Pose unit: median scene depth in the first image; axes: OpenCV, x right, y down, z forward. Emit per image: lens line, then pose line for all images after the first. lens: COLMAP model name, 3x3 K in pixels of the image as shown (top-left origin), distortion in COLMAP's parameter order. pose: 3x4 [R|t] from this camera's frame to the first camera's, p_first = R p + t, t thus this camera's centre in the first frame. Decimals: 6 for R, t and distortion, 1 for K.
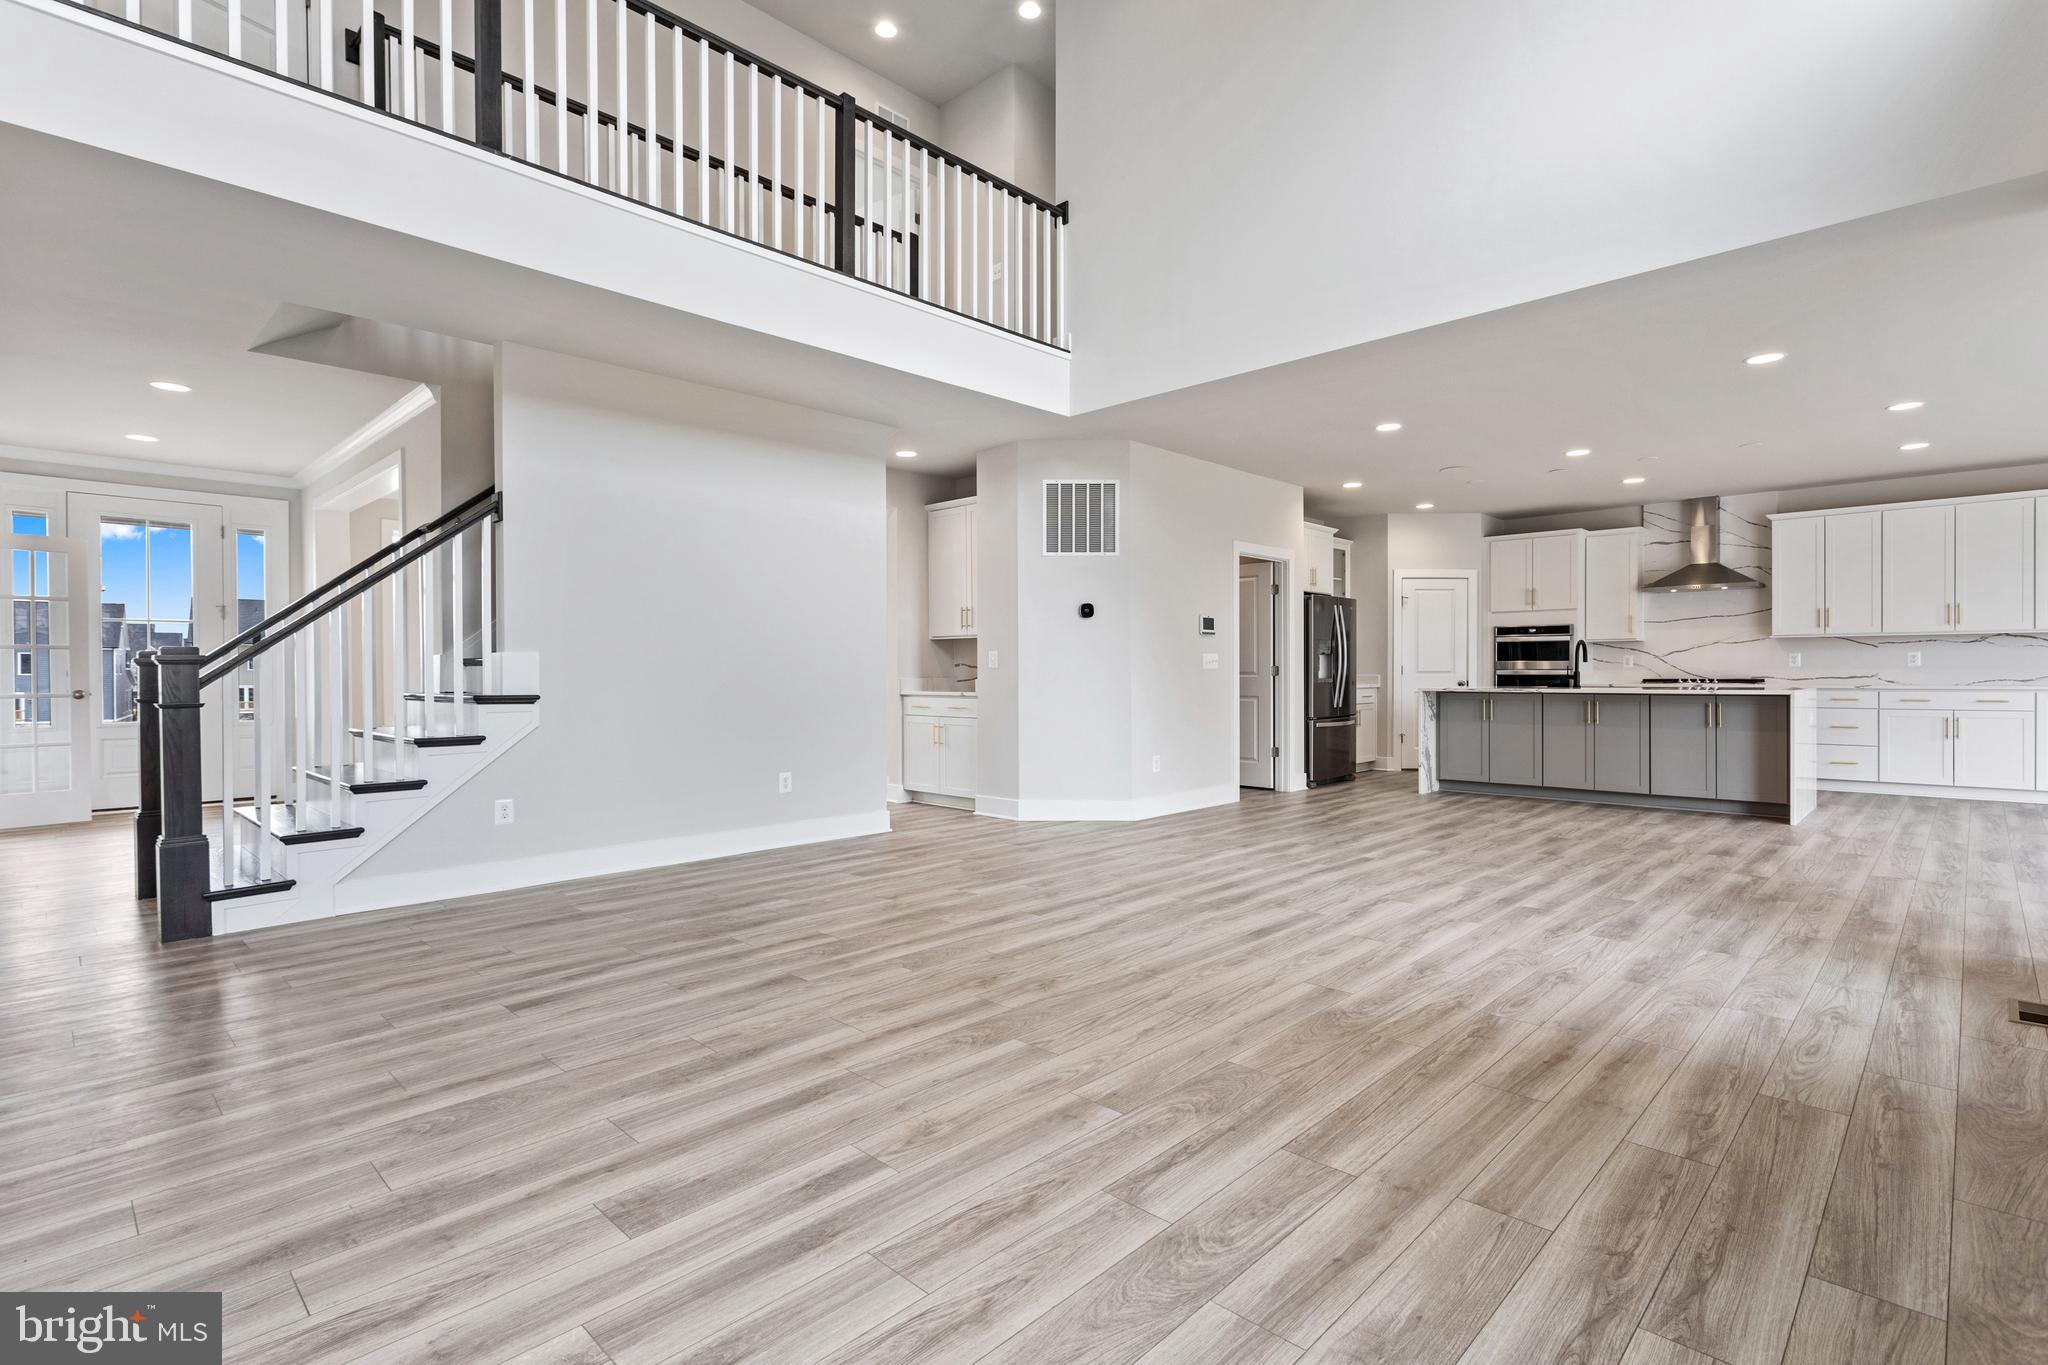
lens RADIAL K [[980.6, 0, 1026.2], [0, 980.6, 678.4], [0, 0, 1]] dist [0.005736, 0.000493]
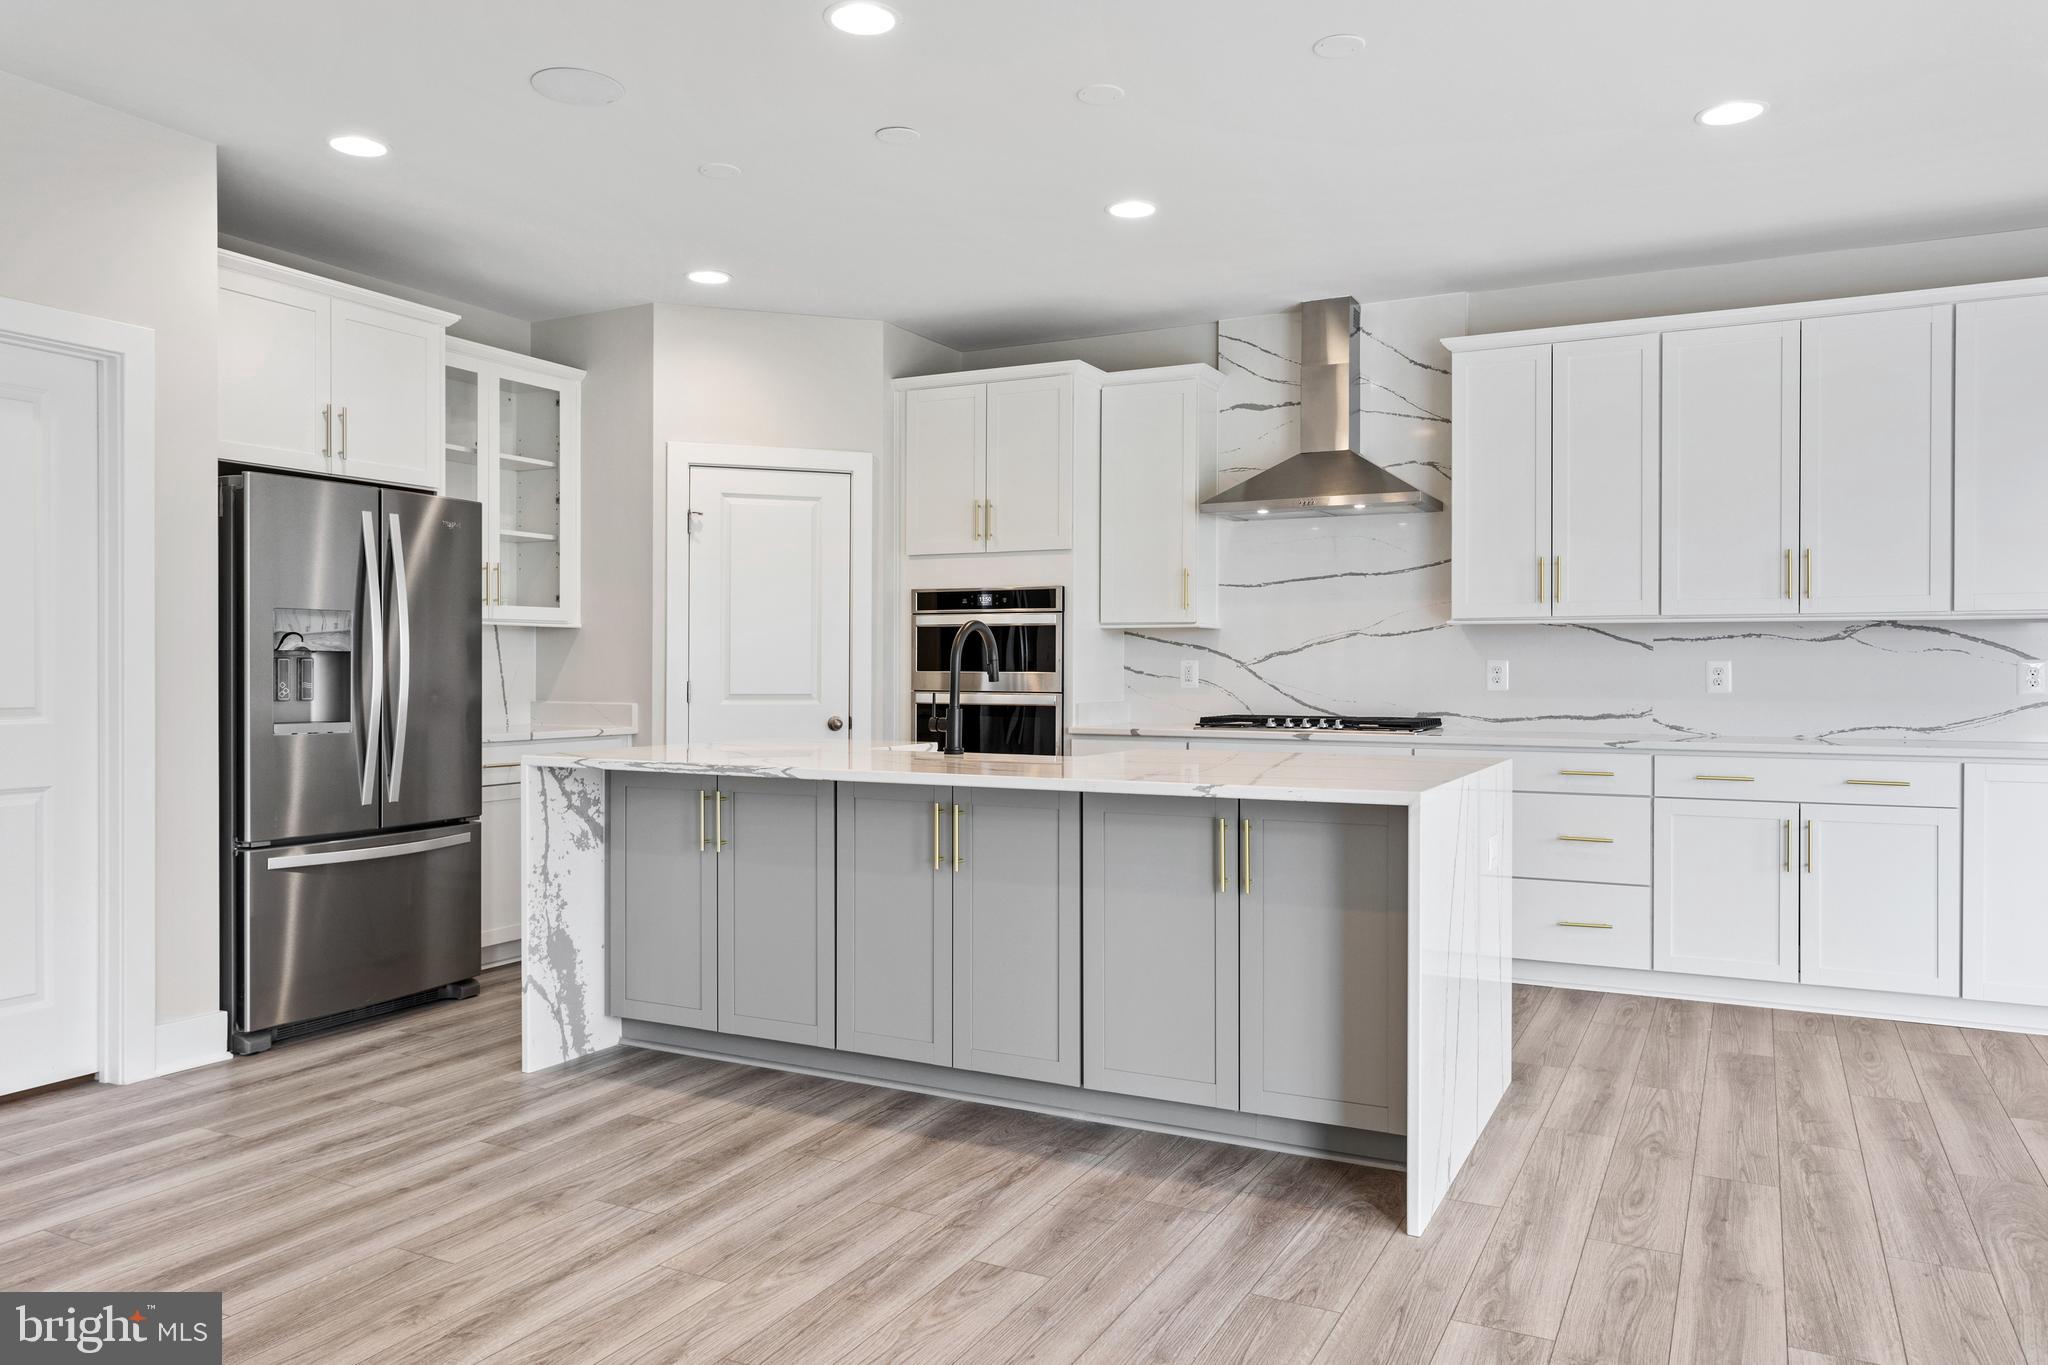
lens RADIAL K [[1409.3, 0, 1024.0], [0, 1409.3, 682.5], [0, 0, 1]] dist [-0.000358, 0.000477]
pose [[0.958281, 0.004216, 0.285796, 0.988569], [-0.004742, 0.999988, 0.001146, -0.037940], [-0.285788, -0.002453, 0.958290, 1.134647]]
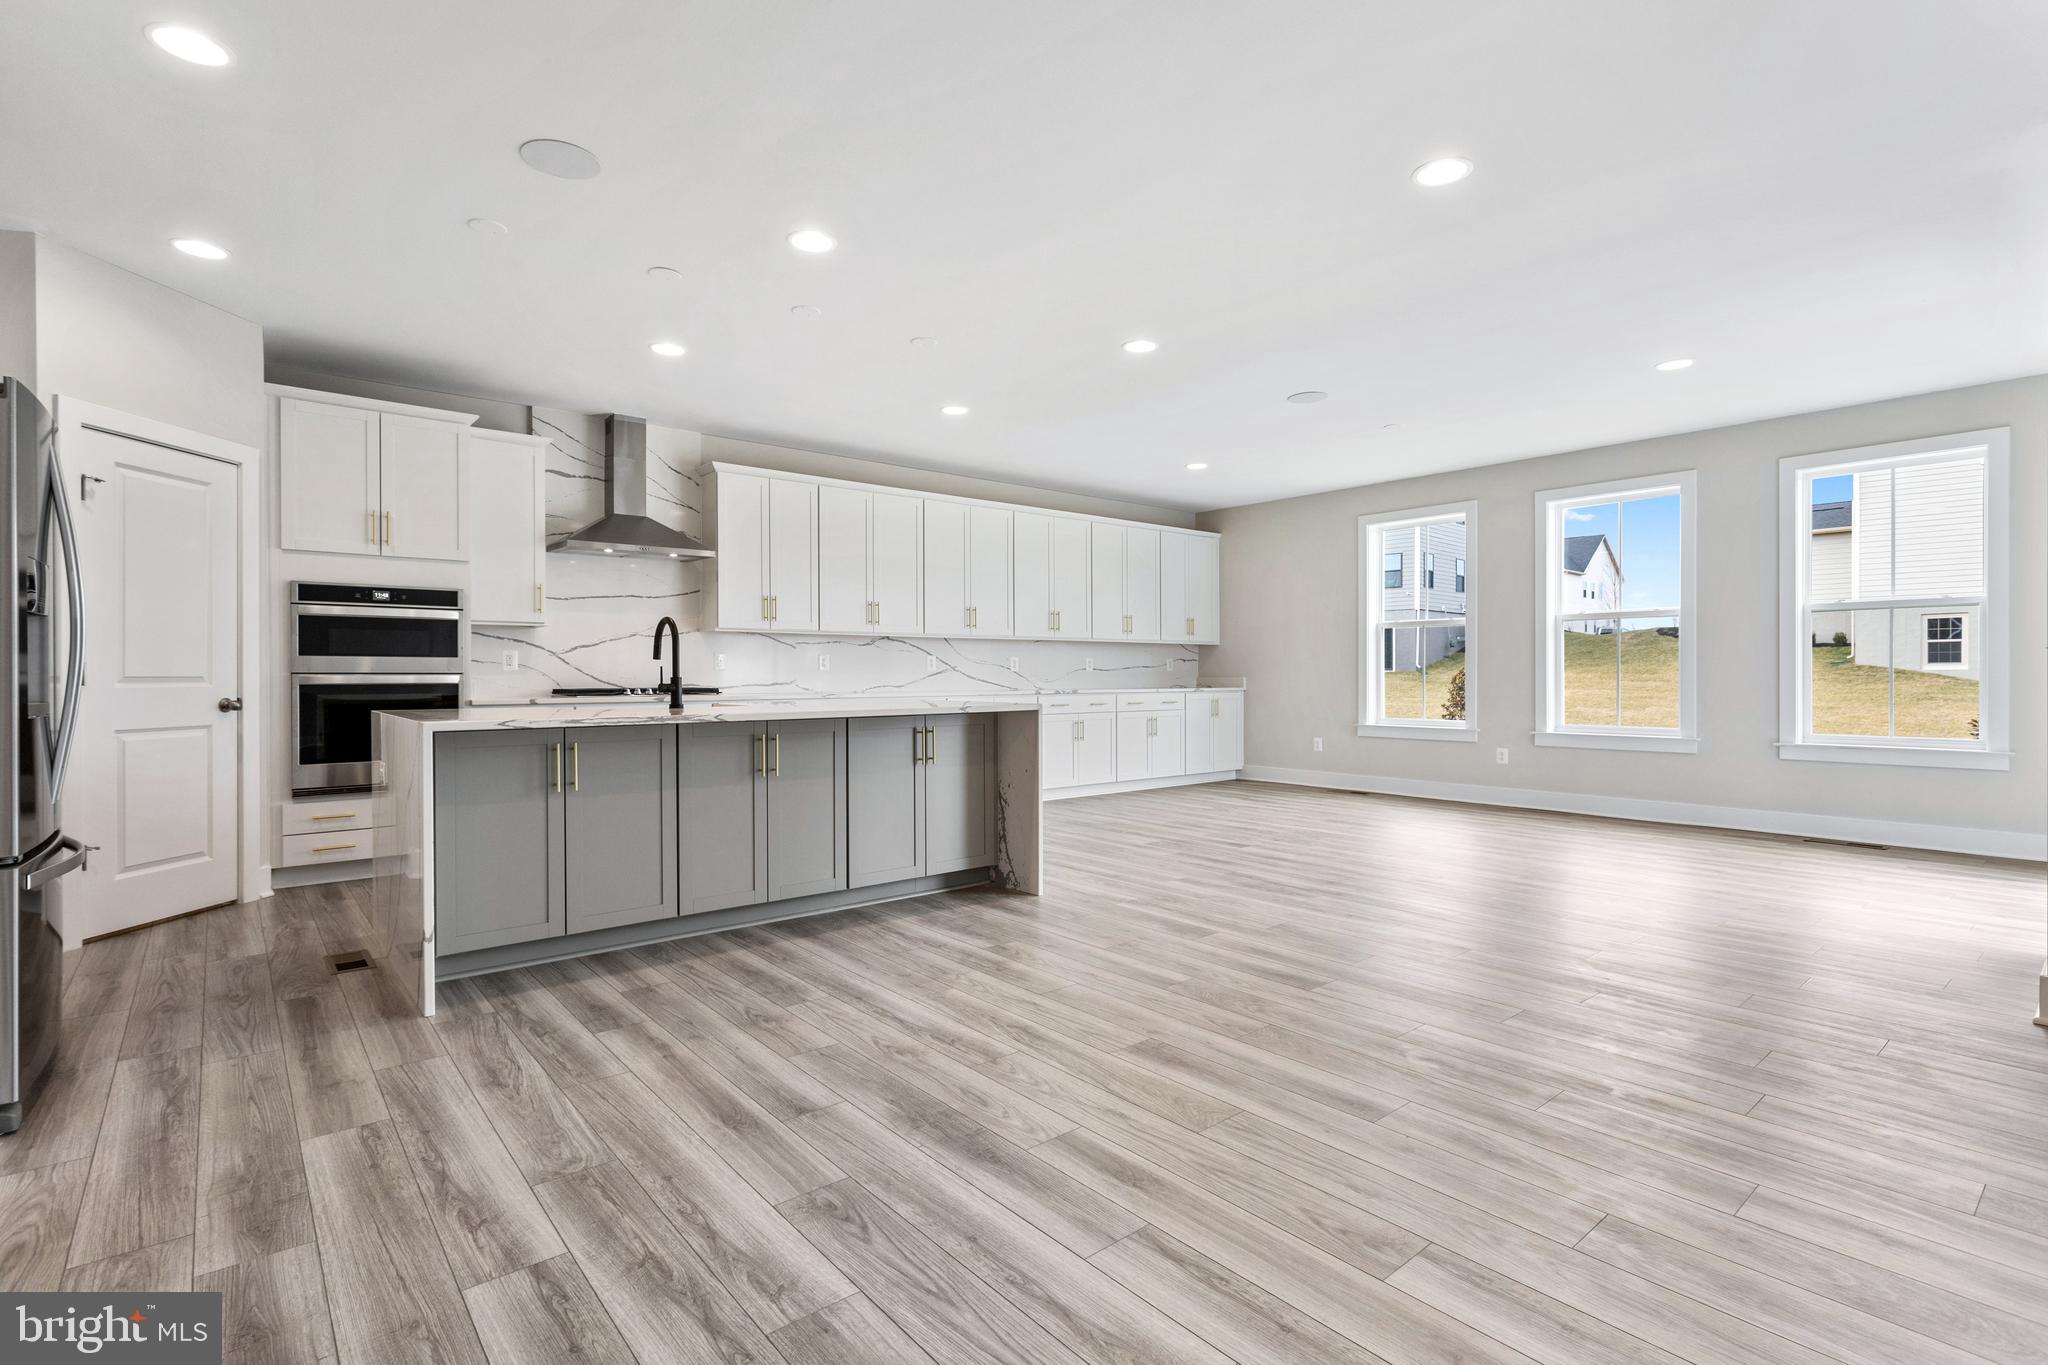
lens RADIAL K [[966.5, 0, 1016.1], [0, 966.5, 680.5], [0, 0, 1]] dist [0.000626, 0.000445]
pose [[0.110197, -0.004680, 0.993899, 0.162885], [0.007569, 0.999964, 0.003869, -0.013205], [-0.993881, 0.007096, 0.110228, 1.722924]]
